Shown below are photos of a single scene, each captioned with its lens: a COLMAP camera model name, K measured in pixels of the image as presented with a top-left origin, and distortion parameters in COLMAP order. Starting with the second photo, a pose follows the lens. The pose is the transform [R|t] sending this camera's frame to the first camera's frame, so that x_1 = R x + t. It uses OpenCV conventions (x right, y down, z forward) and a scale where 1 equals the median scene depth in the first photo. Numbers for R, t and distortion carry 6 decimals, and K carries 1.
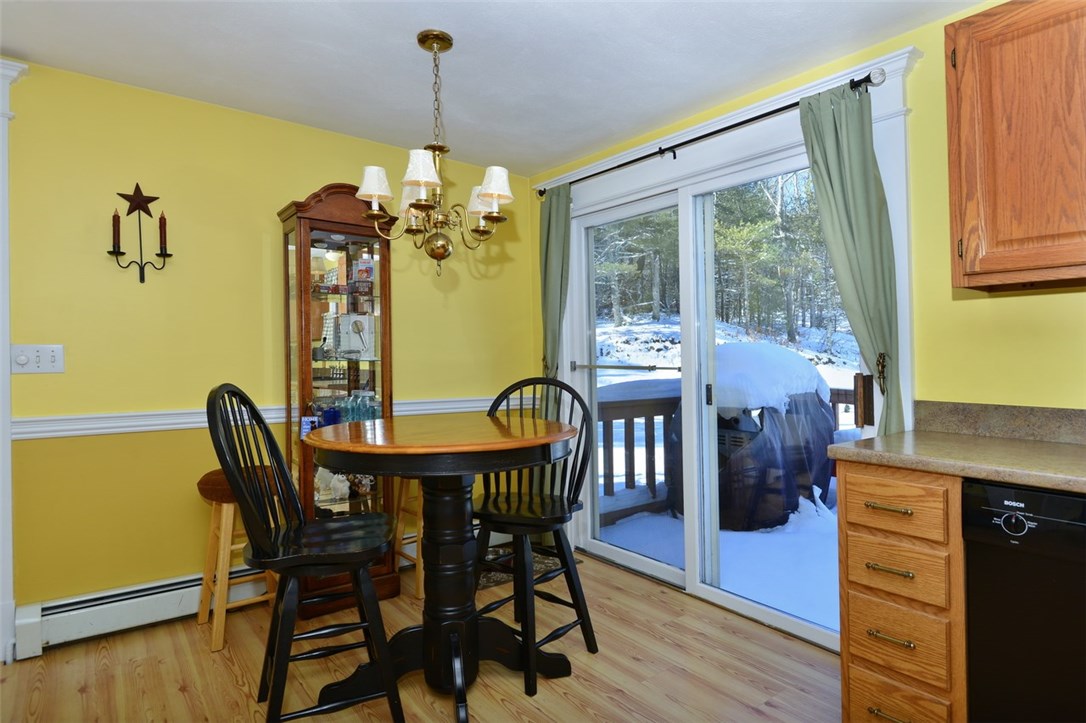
lens RADIAL K [[599.0, 0, 493.9], [0, 599.0, 358.0], [0, 0, 1]] dist [0.000238, 0.000417]
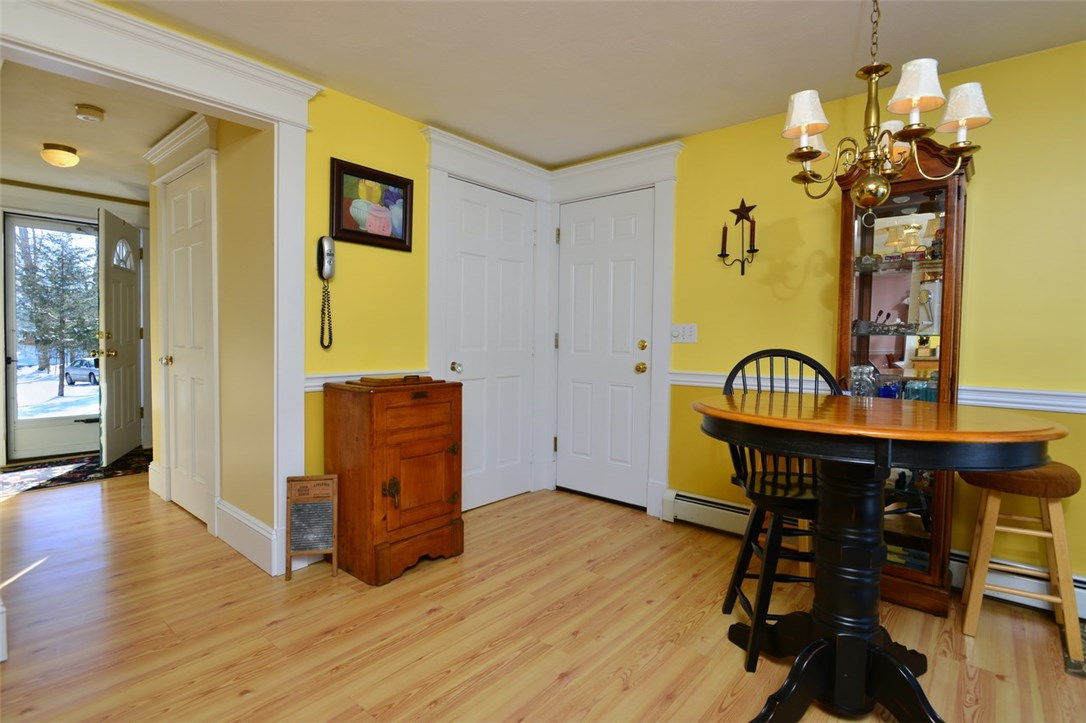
lens RADIAL K [[533.9, 0, 553.6], [0, 533.9, 359.8], [0, 0, 1]] dist [-0.006050, -0.000559]
pose [[0.267440, 0.048518, -0.962352, 0.443766], [-0.015283, 0.998819, 0.046110, 0.012015], [0.963453, 0.002377, 0.267866, 0.304625]]
